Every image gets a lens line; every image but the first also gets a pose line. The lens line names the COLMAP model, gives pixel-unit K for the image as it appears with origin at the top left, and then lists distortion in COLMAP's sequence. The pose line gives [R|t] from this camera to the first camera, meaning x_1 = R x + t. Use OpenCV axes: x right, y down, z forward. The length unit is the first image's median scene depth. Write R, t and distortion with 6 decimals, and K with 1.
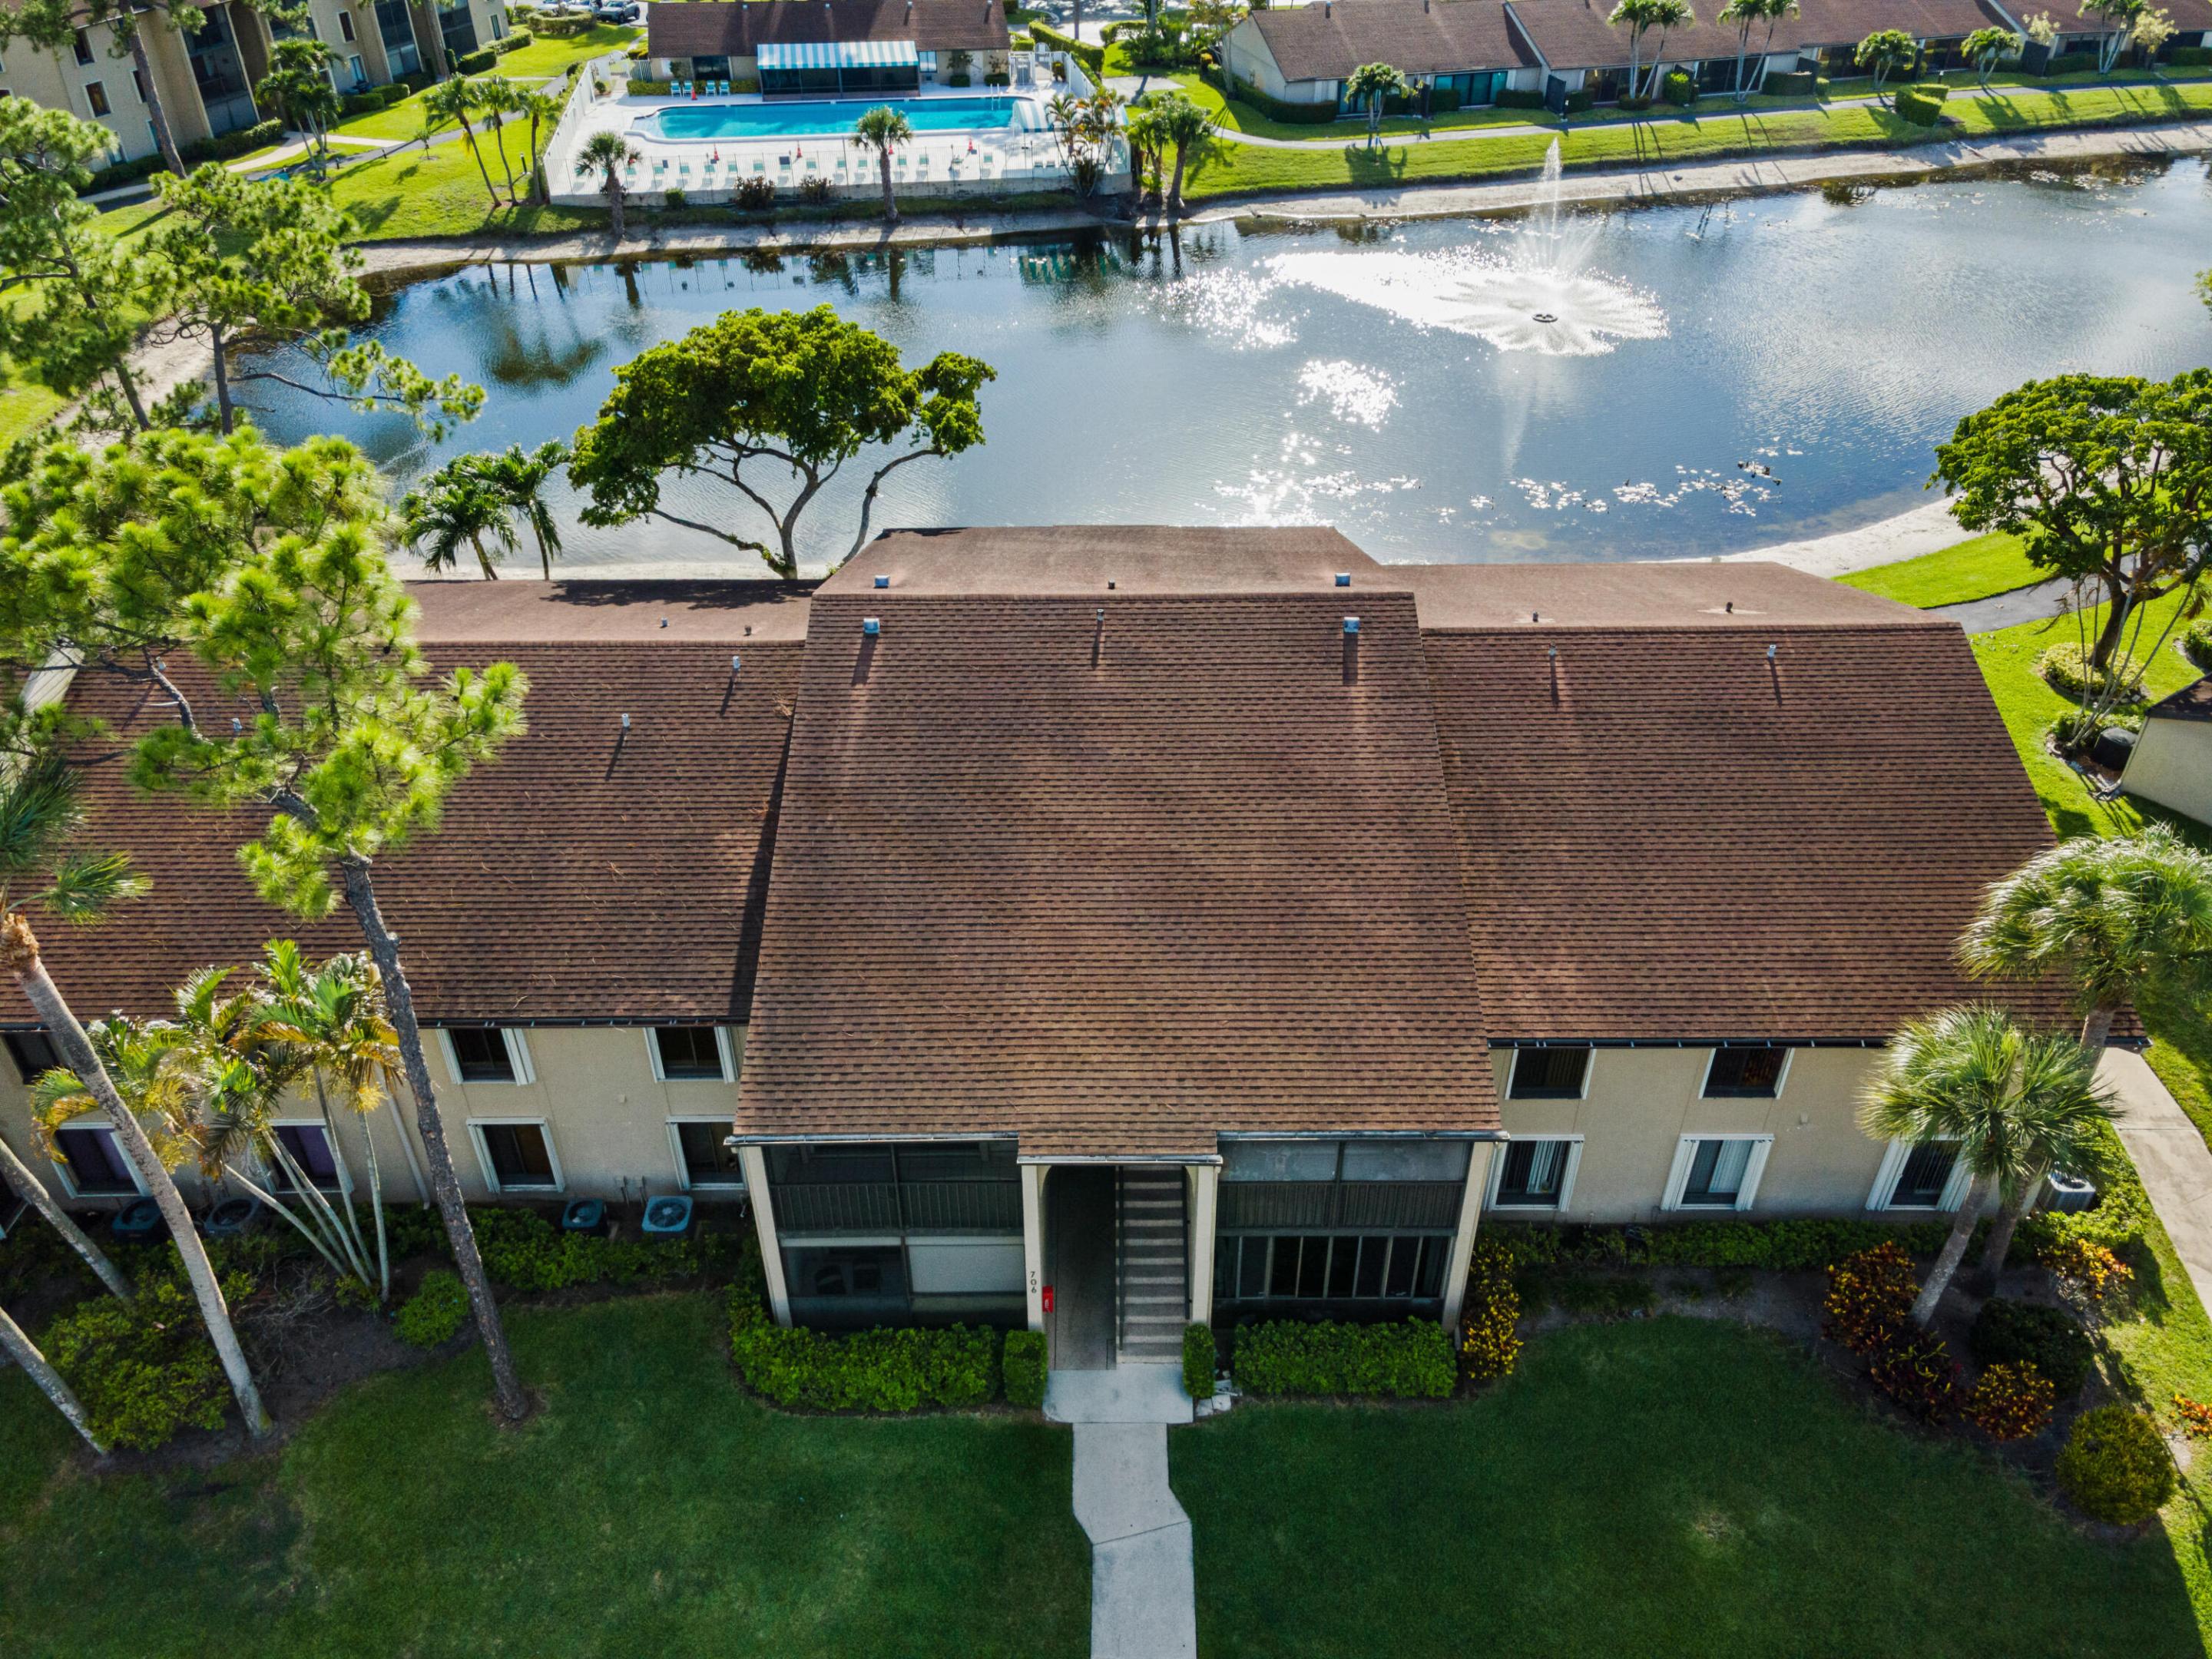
lens RADIAL K [[1627.6, 0, 1106.4], [0, 1627.6, 822.2], [0, 0, 1]] dist [0.032842, 0.024989]
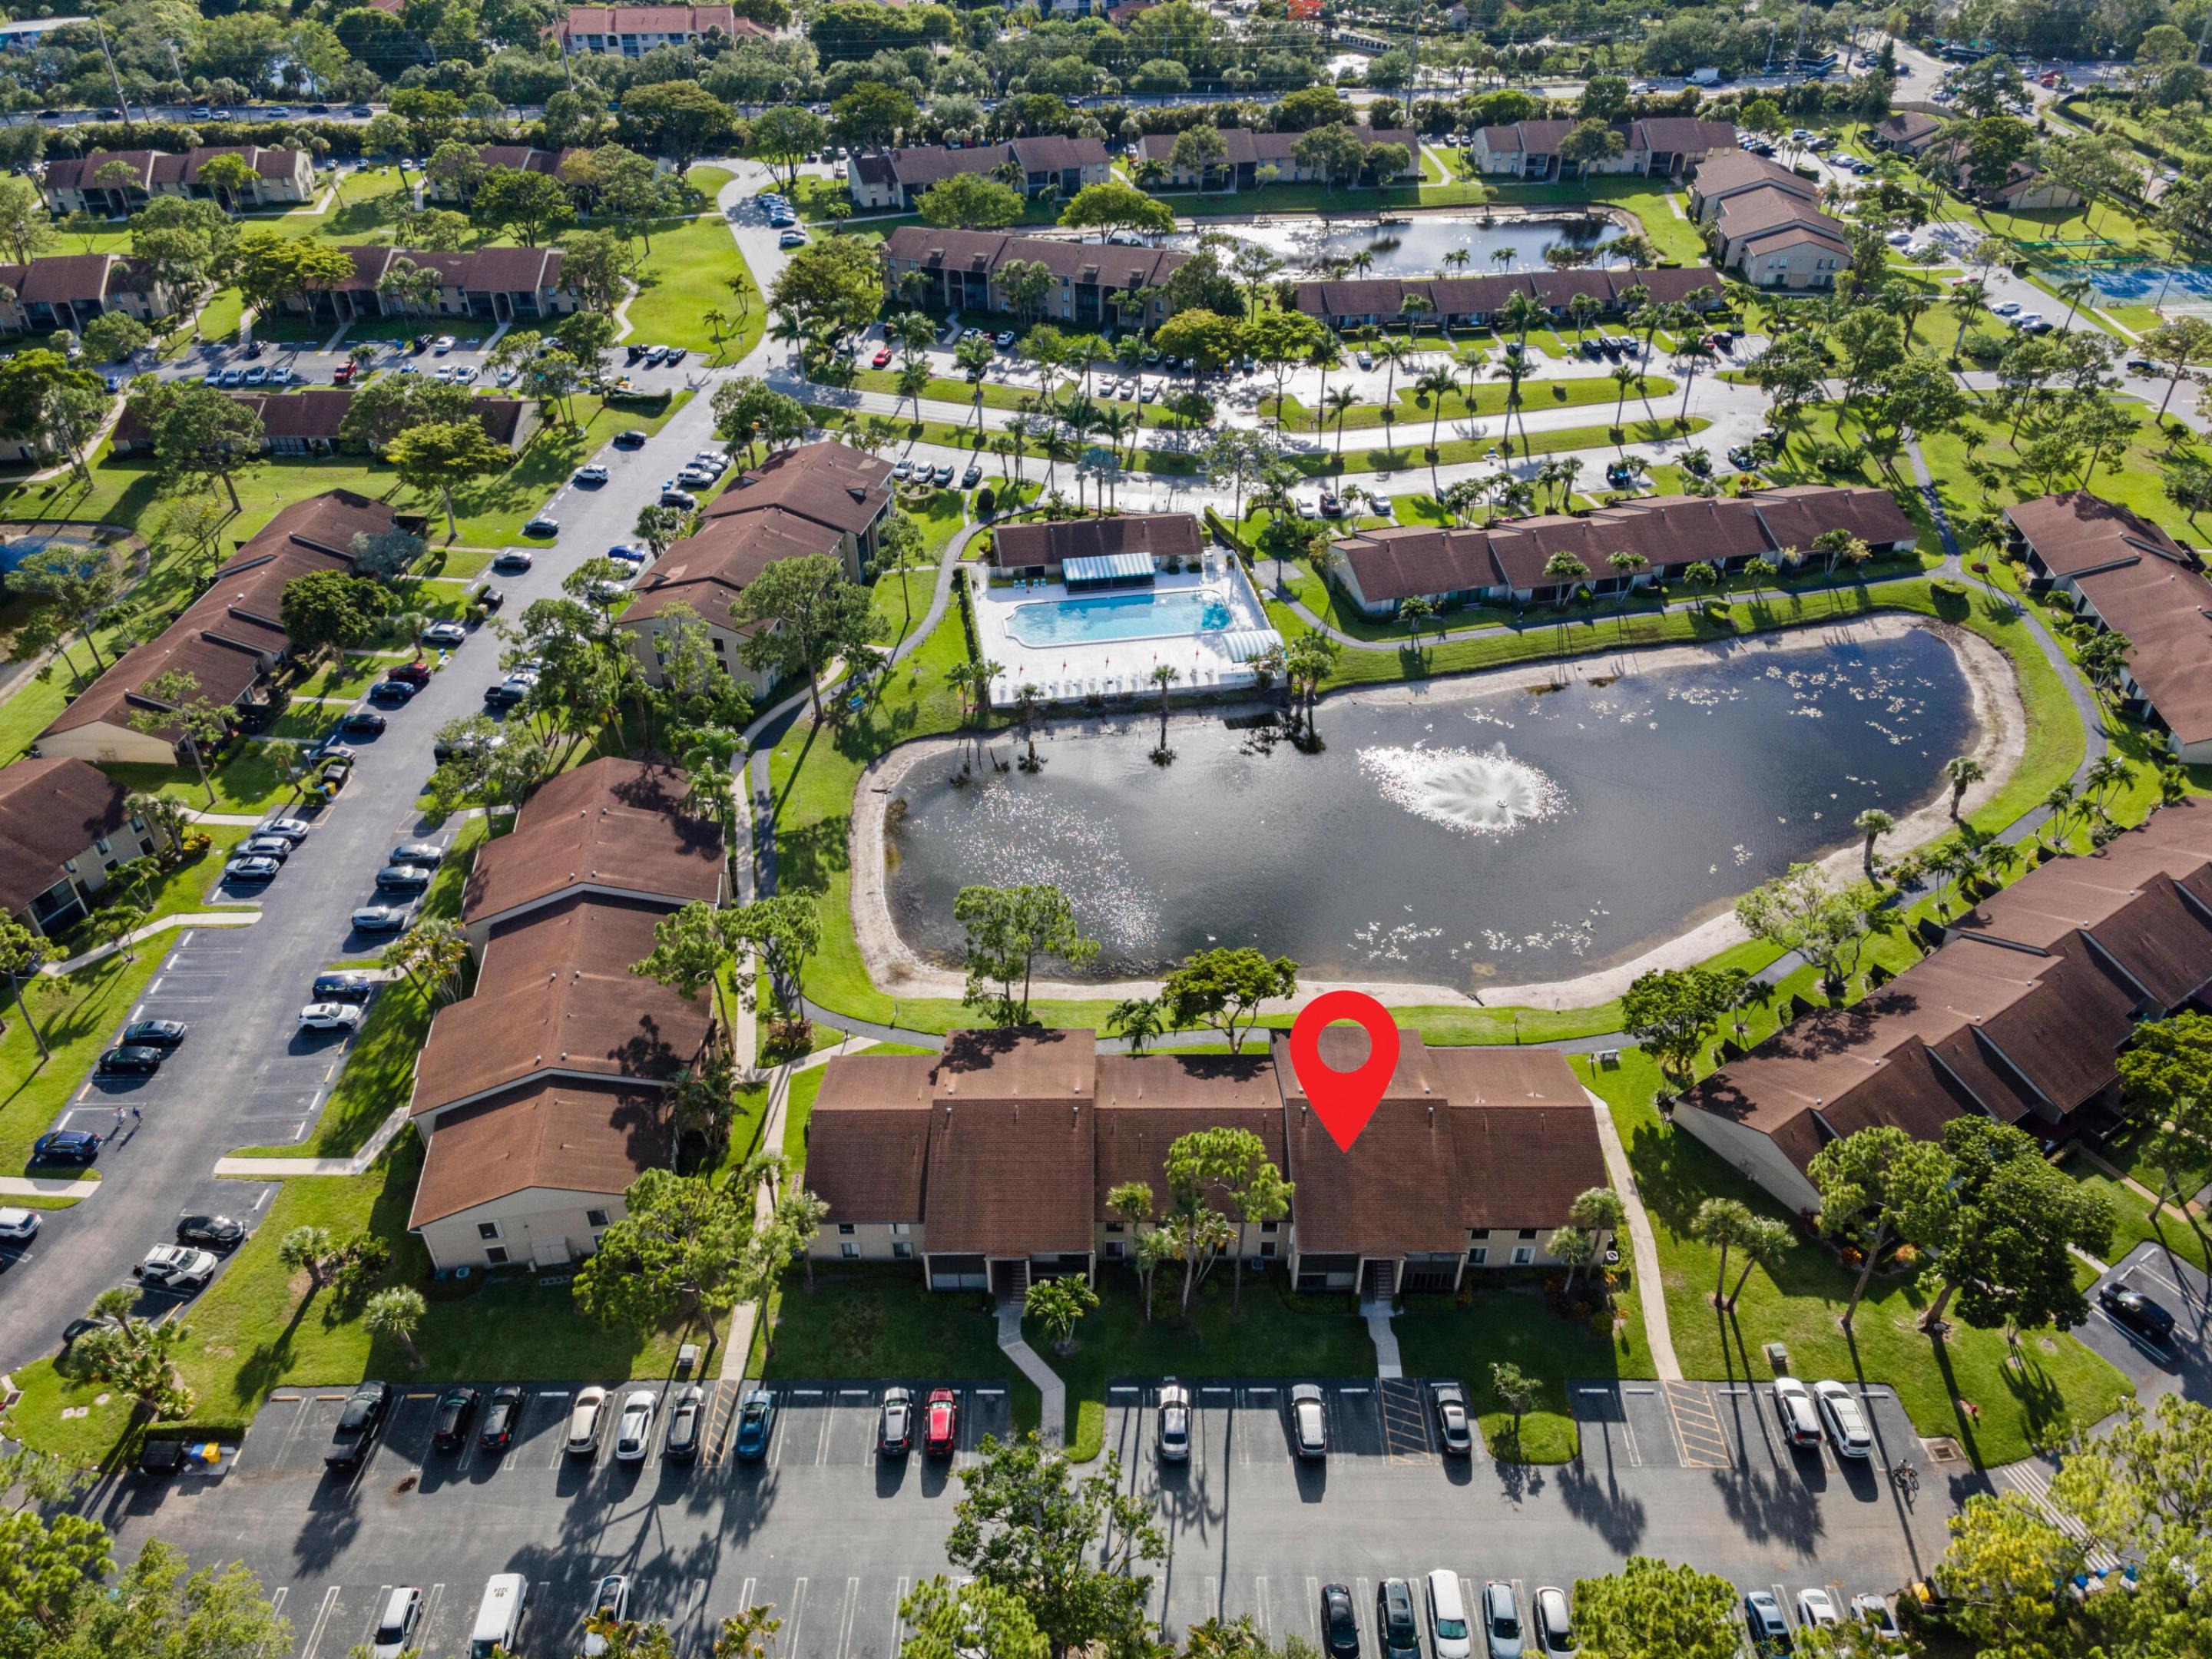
lens RADIAL K [[1627.6, 0, 1105.4], [0, 1627.6, 820.7], [0, 0, 1]] dist [0.032842, 0.024989]
pose [[0.999997, 0.002069, -0.001182, -0.617758], [-0.002032, 0.999529, 0.030617, -0.929730], [0.001245, -0.030615, 0.999530, -2.840939]]
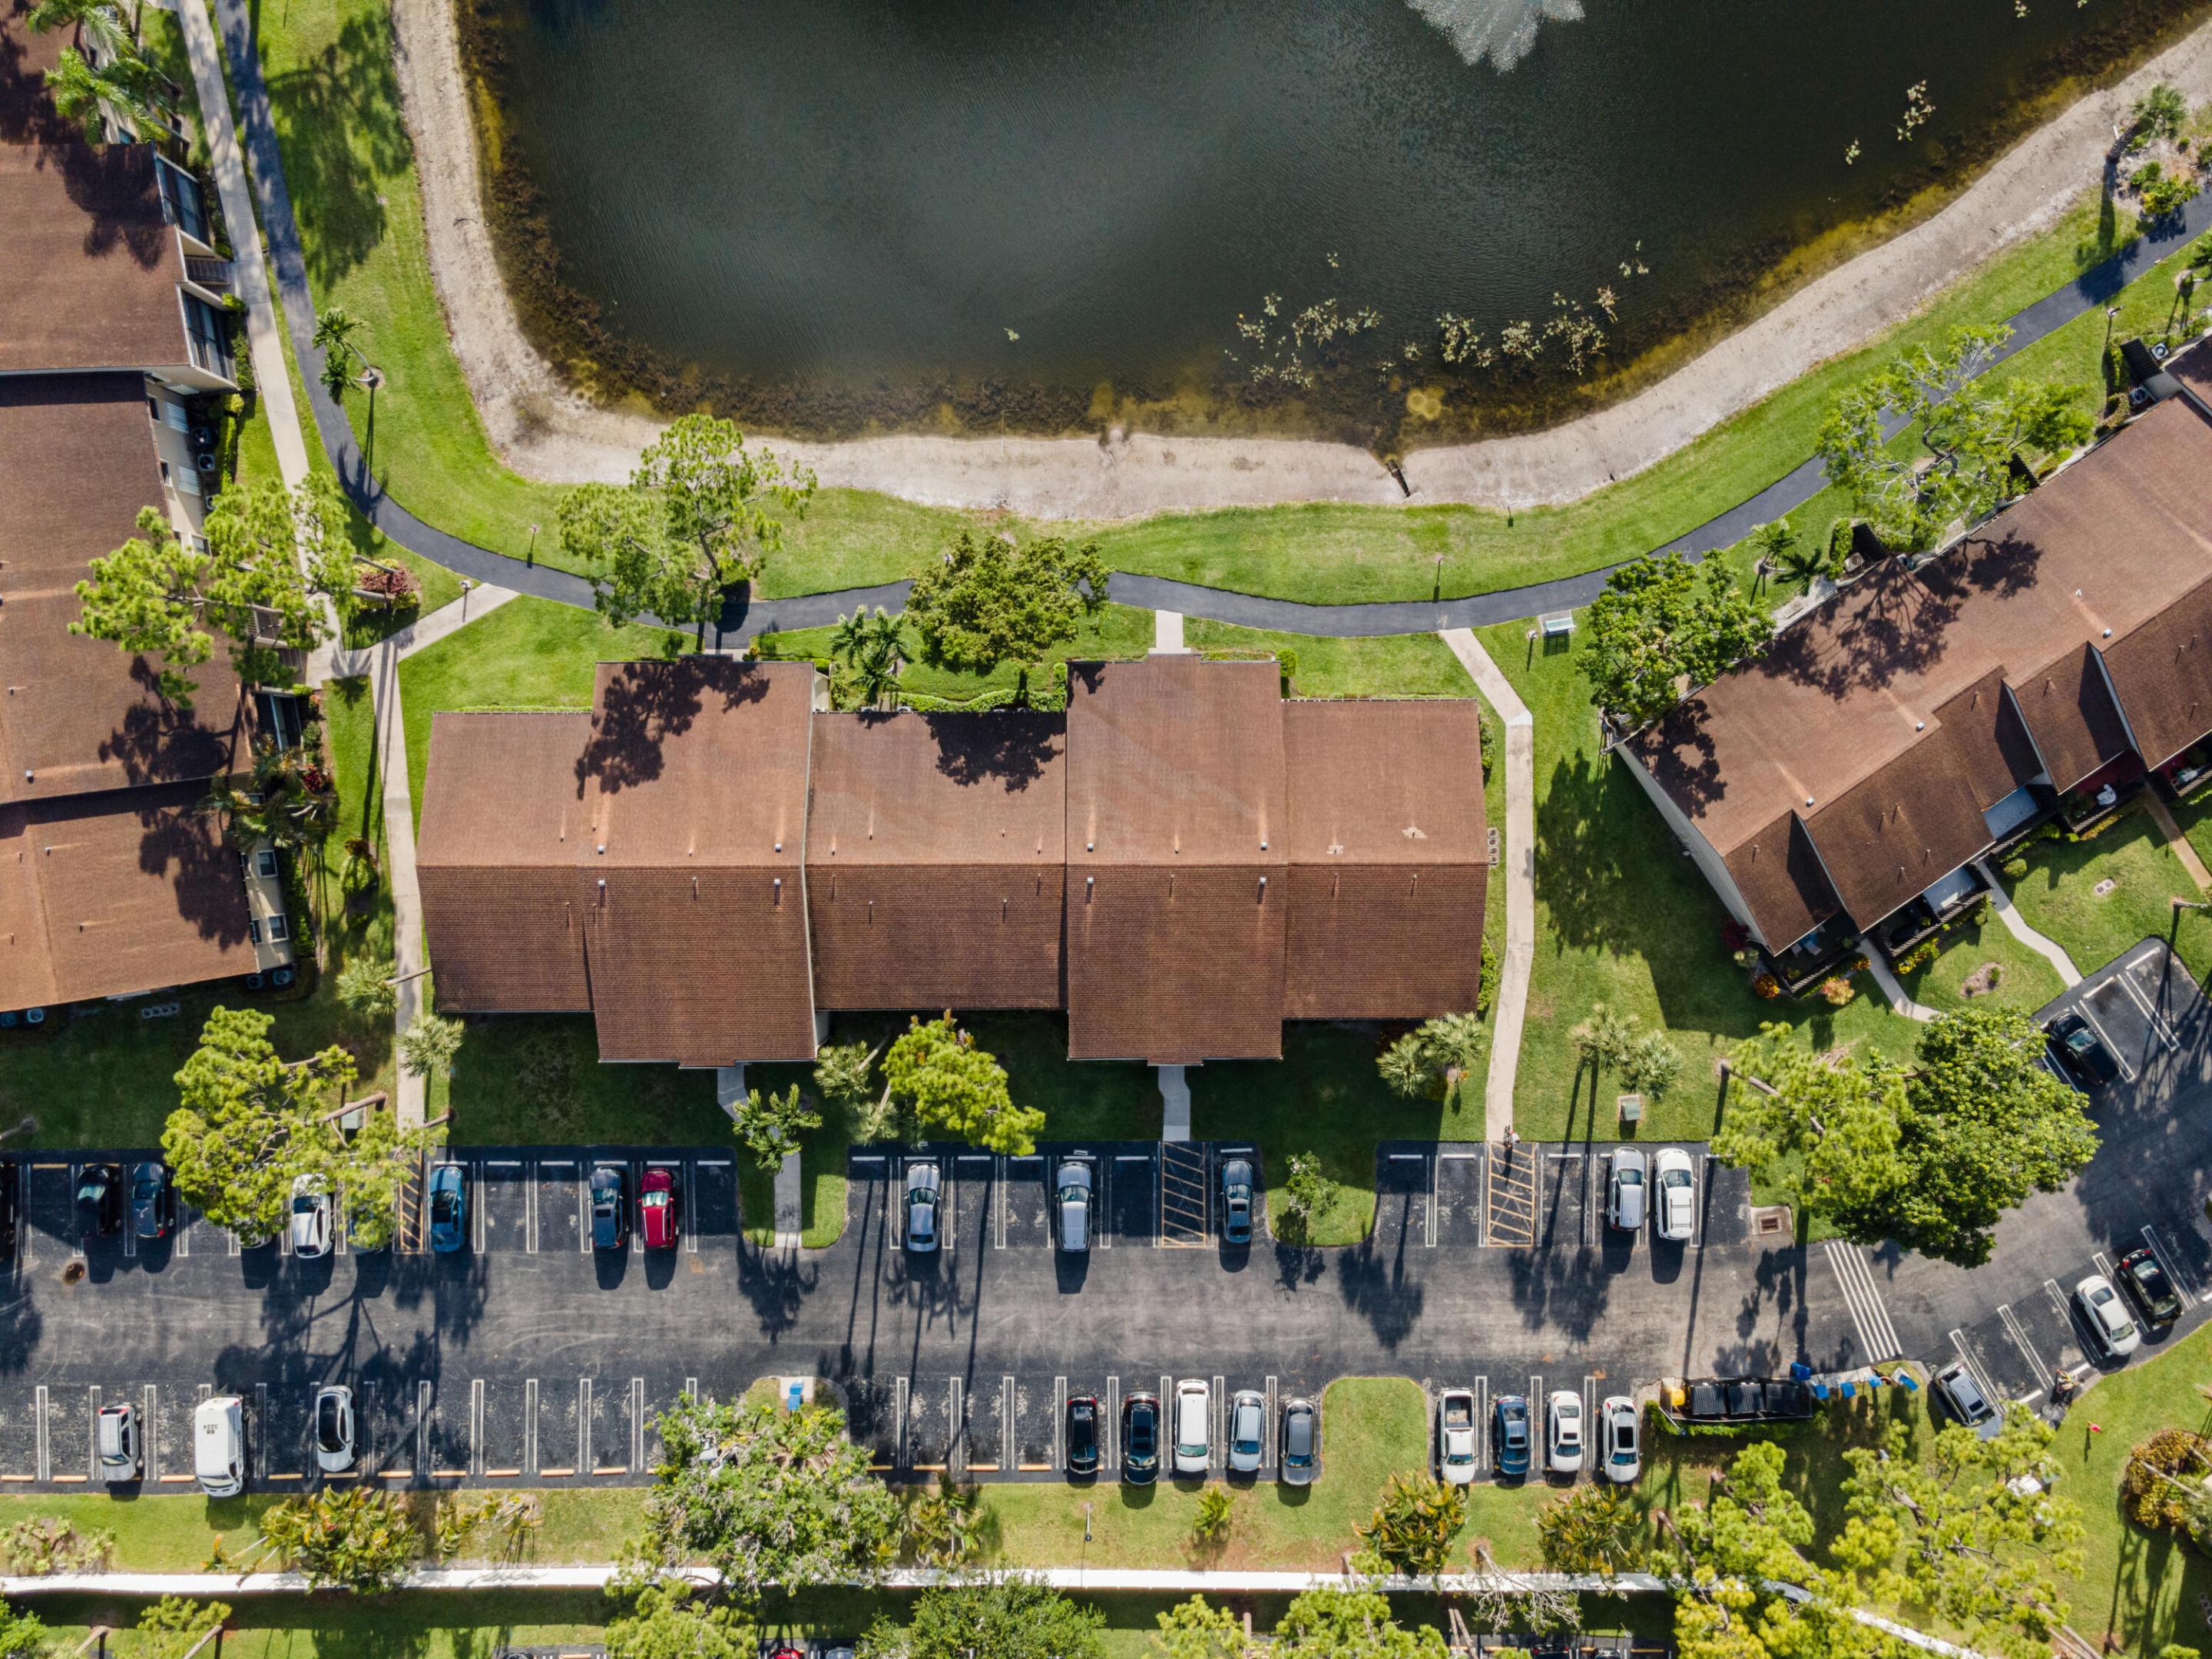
lens RADIAL K [[1627.6, 0, 1109.4], [0, 1627.6, 839.7], [0, 0, 1]] dist [0.032842, 0.024989]
pose [[0.999996, 0.001298, 0.002625, -0.120814], [-0.002907, 0.549701, 0.835356, -2.532990], [-0.000359, -0.835360, 0.549703, -0.473908]]
